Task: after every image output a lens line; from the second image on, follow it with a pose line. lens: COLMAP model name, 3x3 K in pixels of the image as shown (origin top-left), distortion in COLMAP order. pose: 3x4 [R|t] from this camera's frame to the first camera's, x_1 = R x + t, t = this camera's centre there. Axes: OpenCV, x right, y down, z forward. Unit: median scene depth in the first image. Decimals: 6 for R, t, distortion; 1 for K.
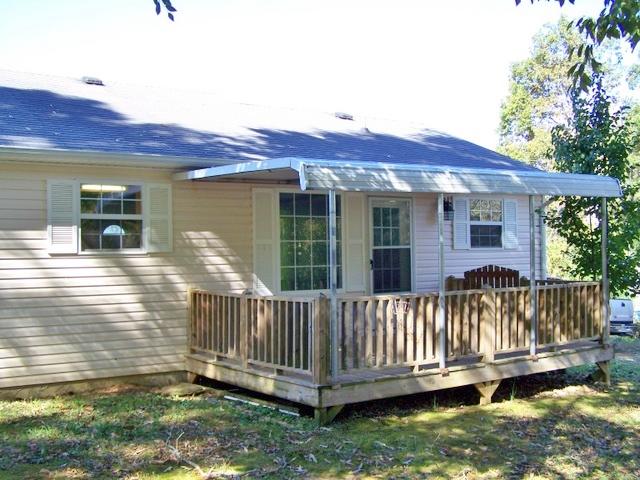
lens RADIAL K [[742.6, 0, 320.0], [0, 742.6, 240.0], [0, 0, 1]] dist [-0.066463, 0.017841]
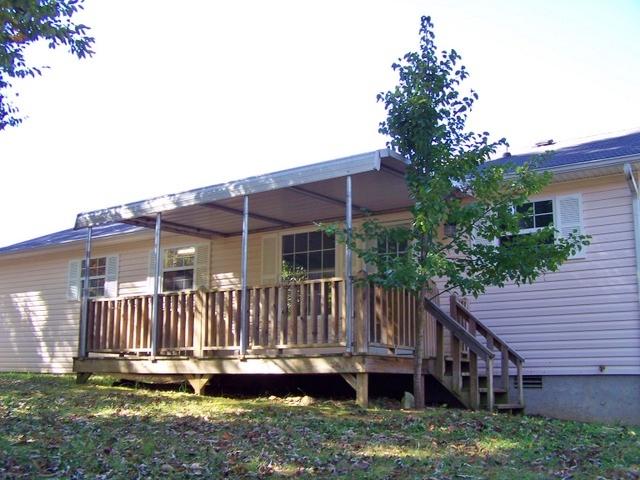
lens RADIAL K [[742.6, 0, 320.0], [0, 742.6, 240.0], [0, 0, 1]] dist [-0.066463, 0.017841]
pose [[0.426688, -0.147125, -0.892352, 1.262888], [0.012567, 0.987549, -0.156811, 0.159536], [0.904312, 0.055695, 0.423224, 0.647362]]
